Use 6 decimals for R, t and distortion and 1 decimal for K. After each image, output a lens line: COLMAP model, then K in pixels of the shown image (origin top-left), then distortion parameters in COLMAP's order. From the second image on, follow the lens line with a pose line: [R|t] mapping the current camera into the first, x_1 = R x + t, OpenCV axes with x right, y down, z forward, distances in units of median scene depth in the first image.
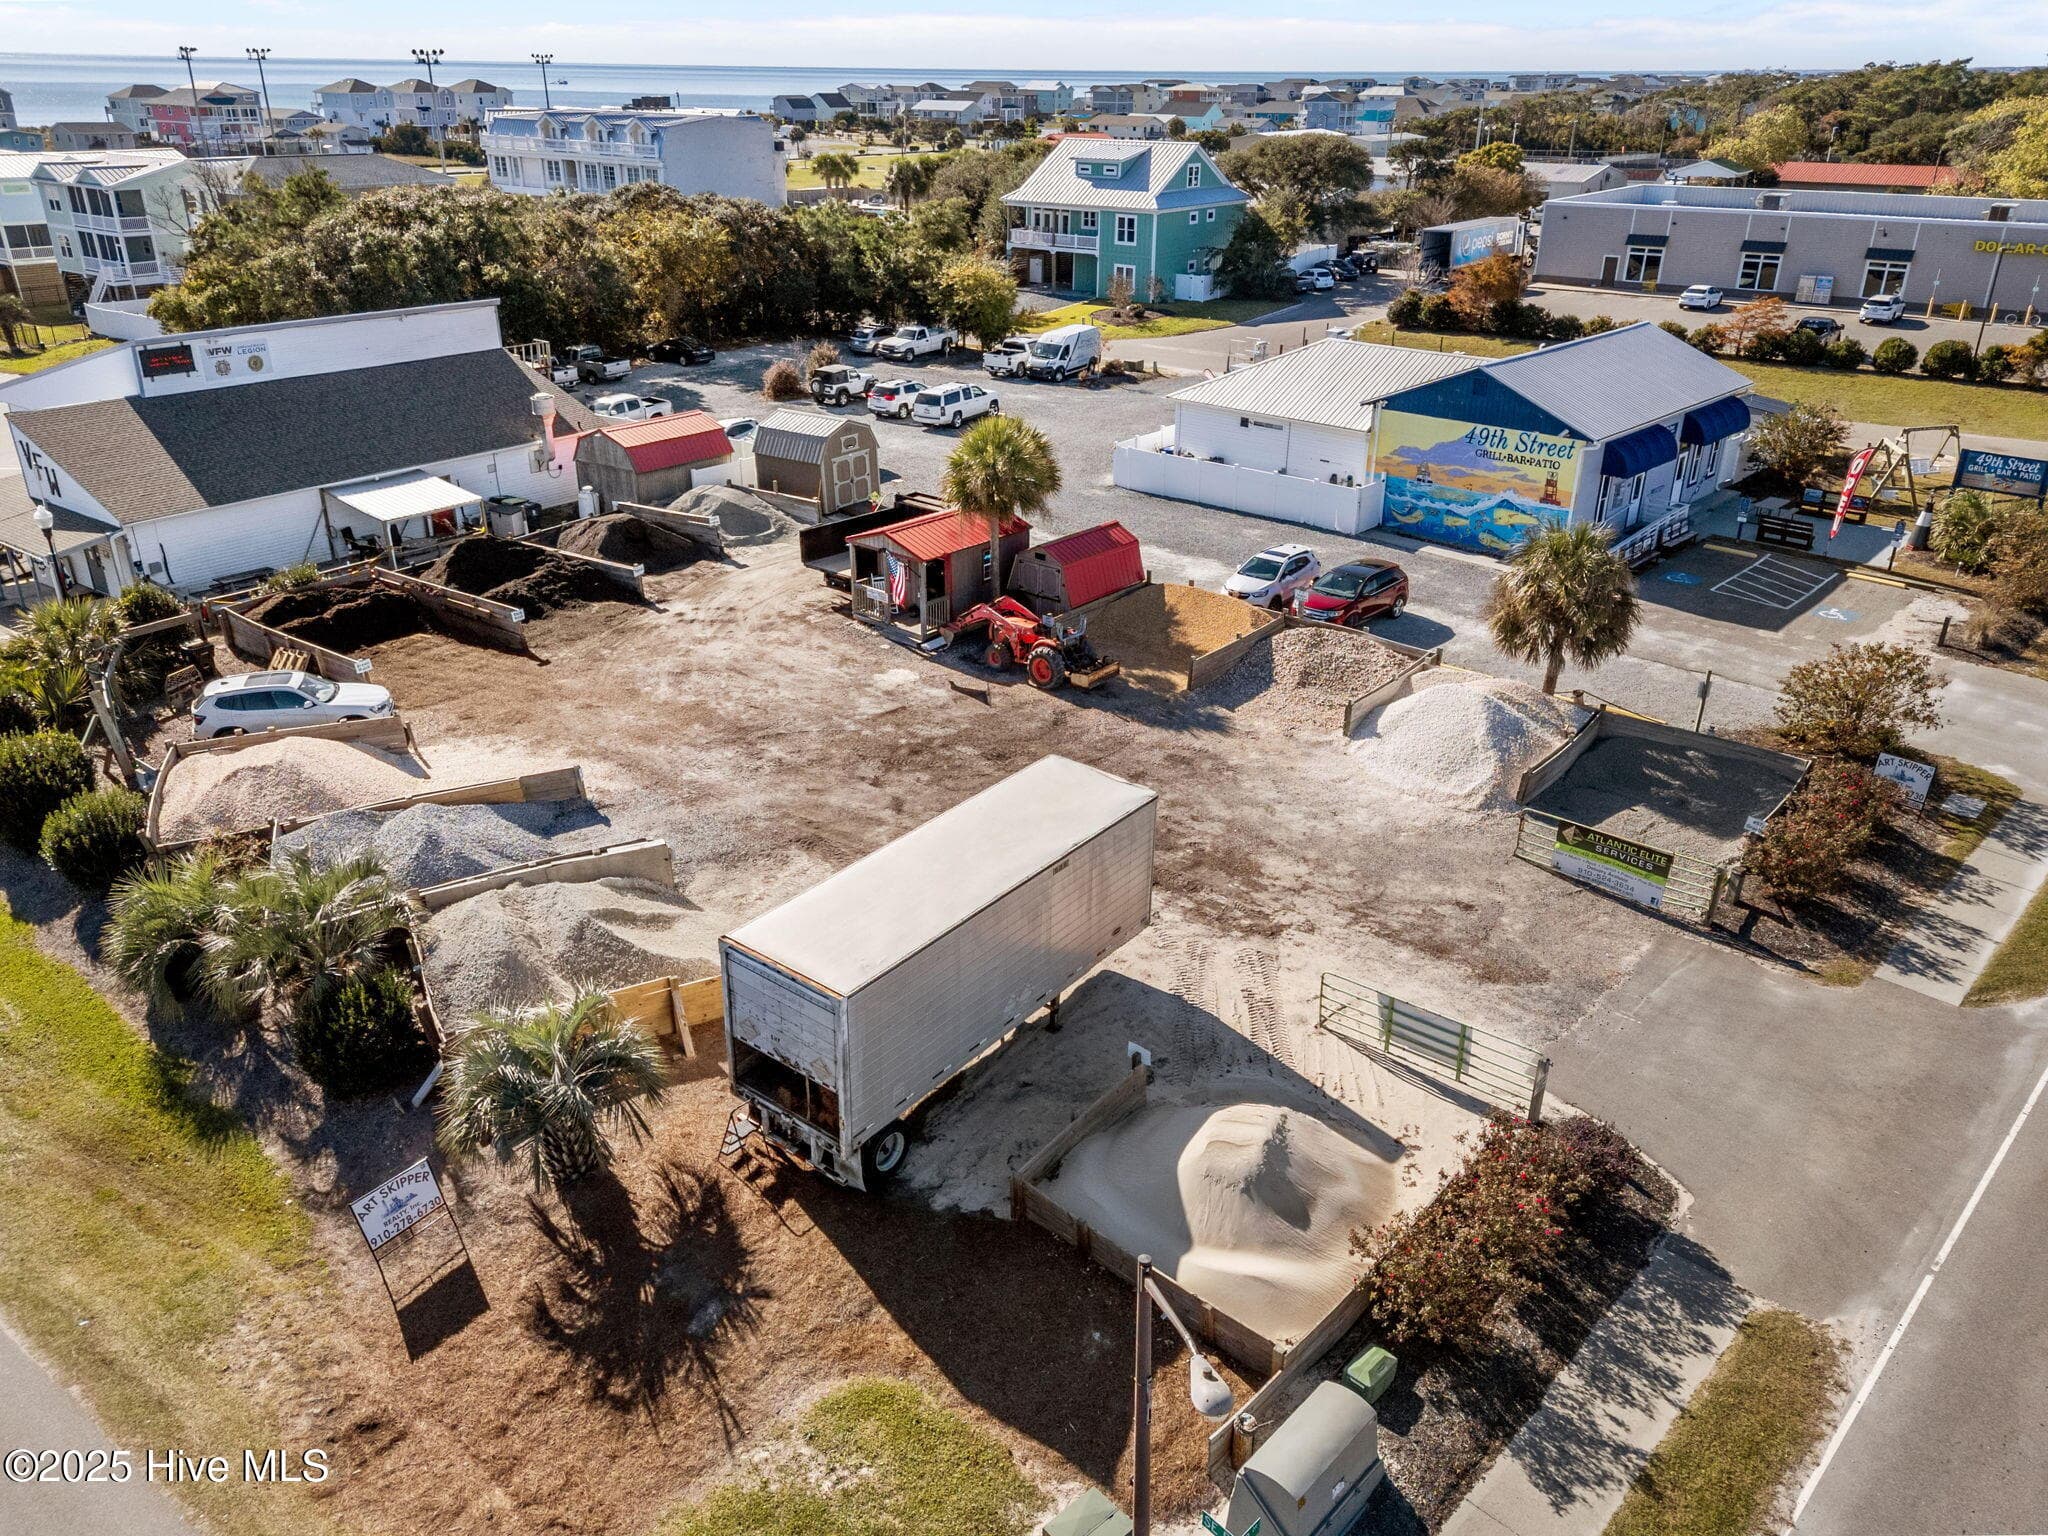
lens RADIAL K [[1515.8, 0, 1024.0], [0, 1515.8, 768.0], [0, 0, 1]] dist [0.082803, -0.086956]
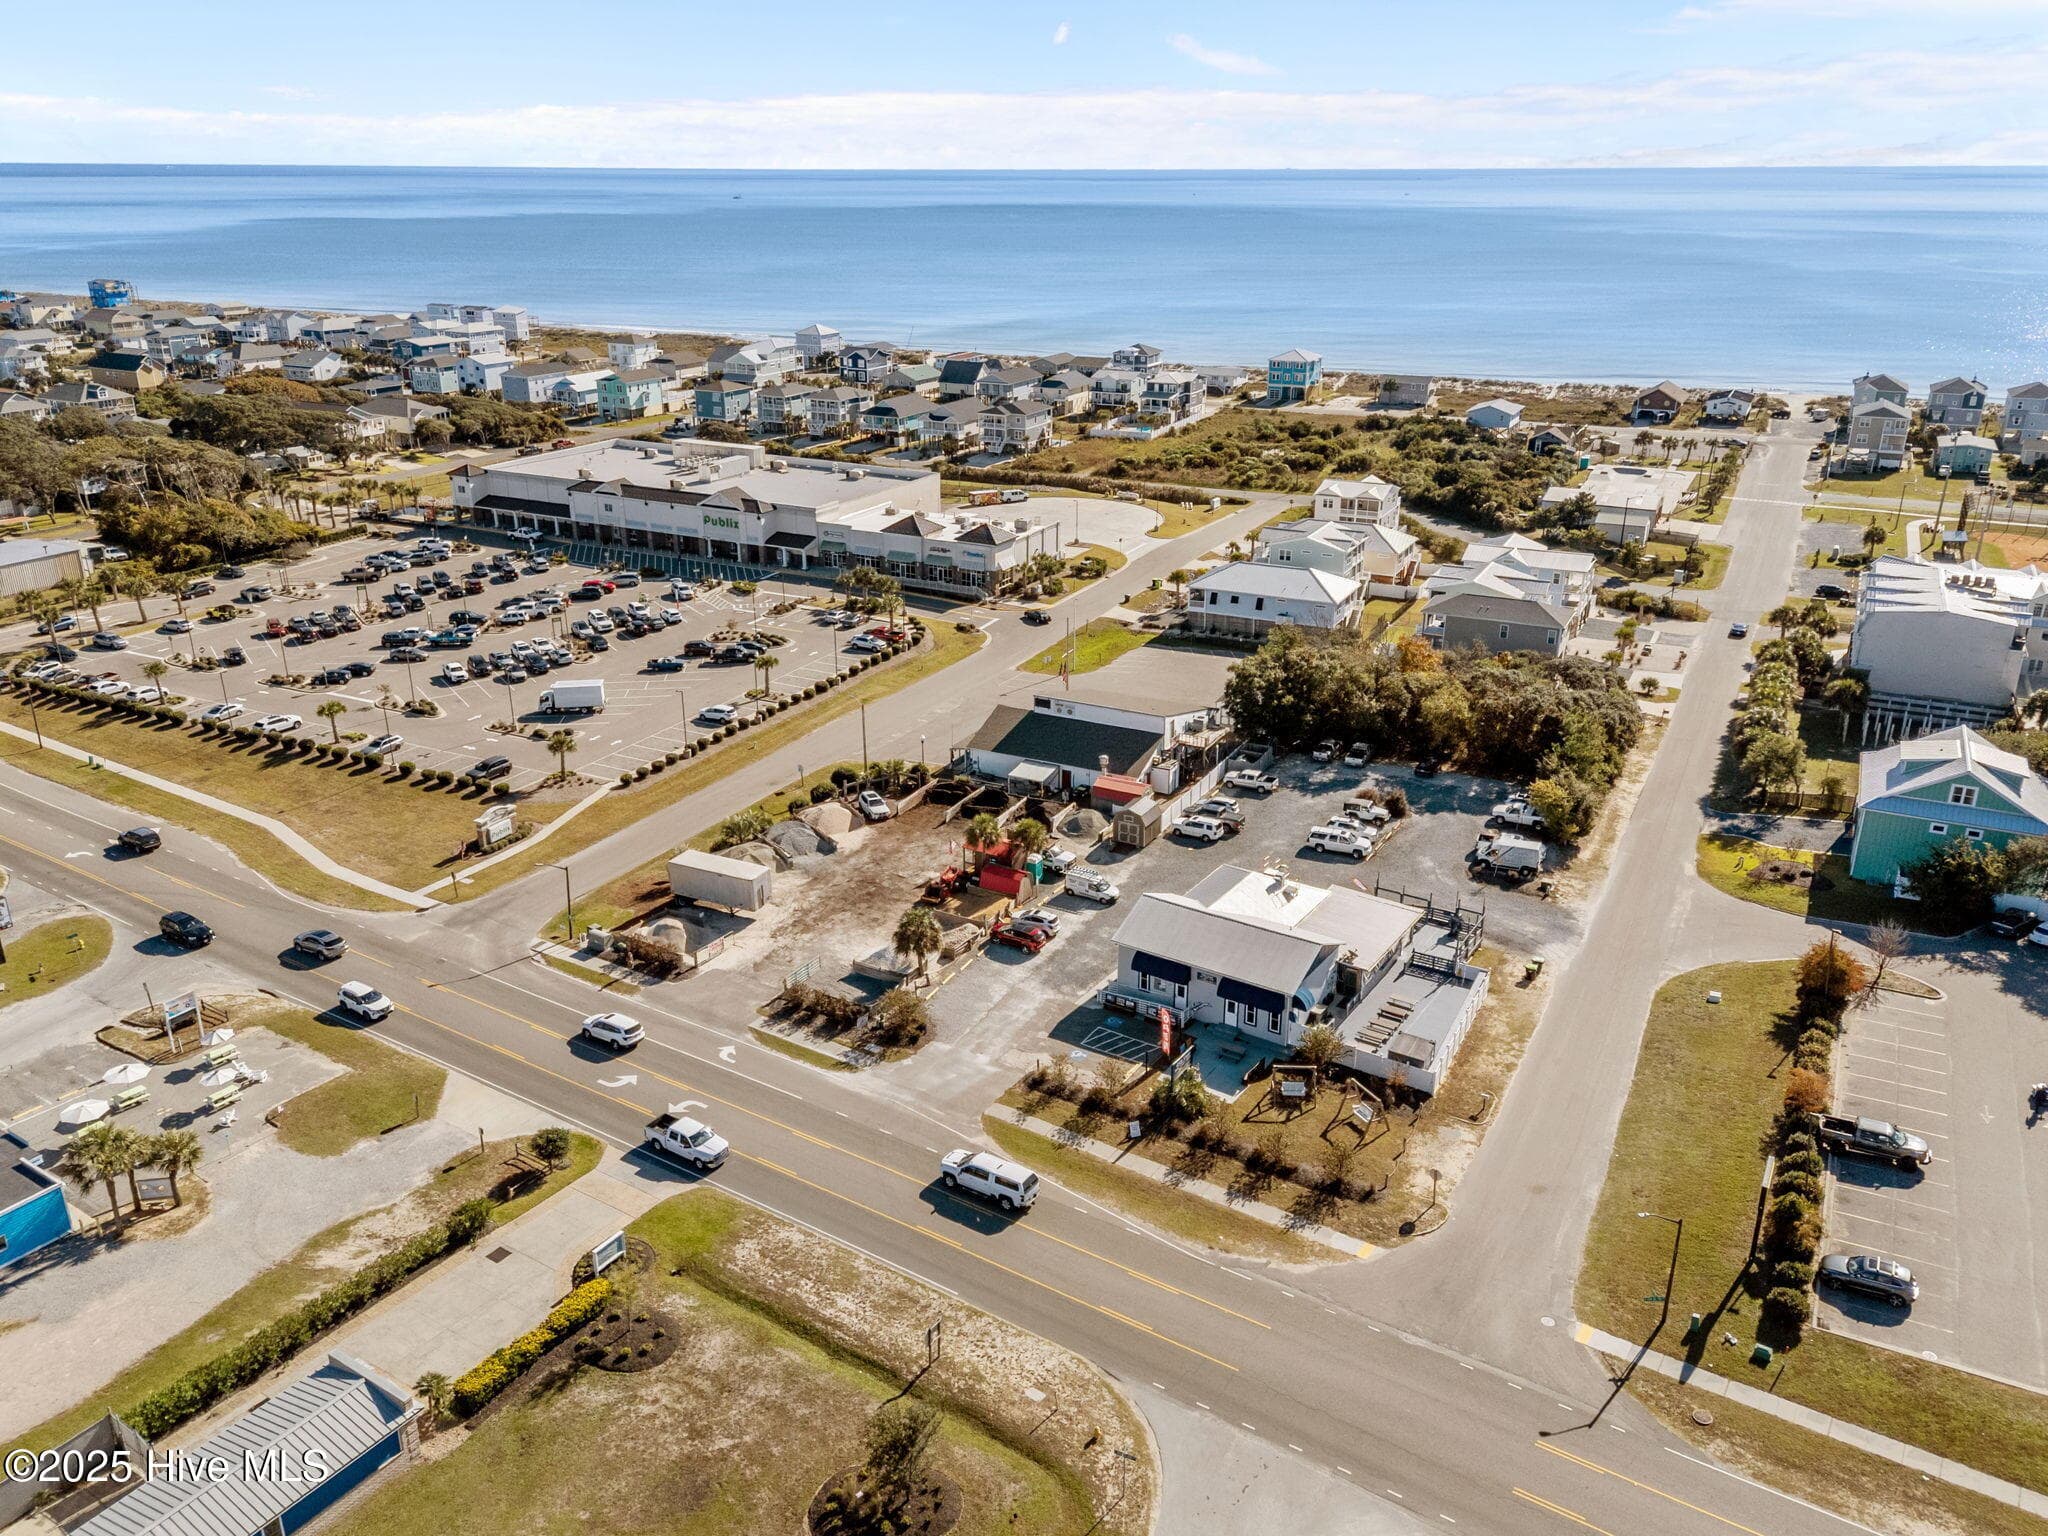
lens RADIAL K [[1531.2, 0, 1016.7], [0, 1531.2, 763.6], [0, 0, 1]] dist [0.091231, -0.101217]
pose [[0.162046, 0.346306, -0.924020, 2.489645], [-0.407303, 0.876381, 0.257022, -1.026819], [0.898802, 0.334707, 0.283066, 0.203975]]
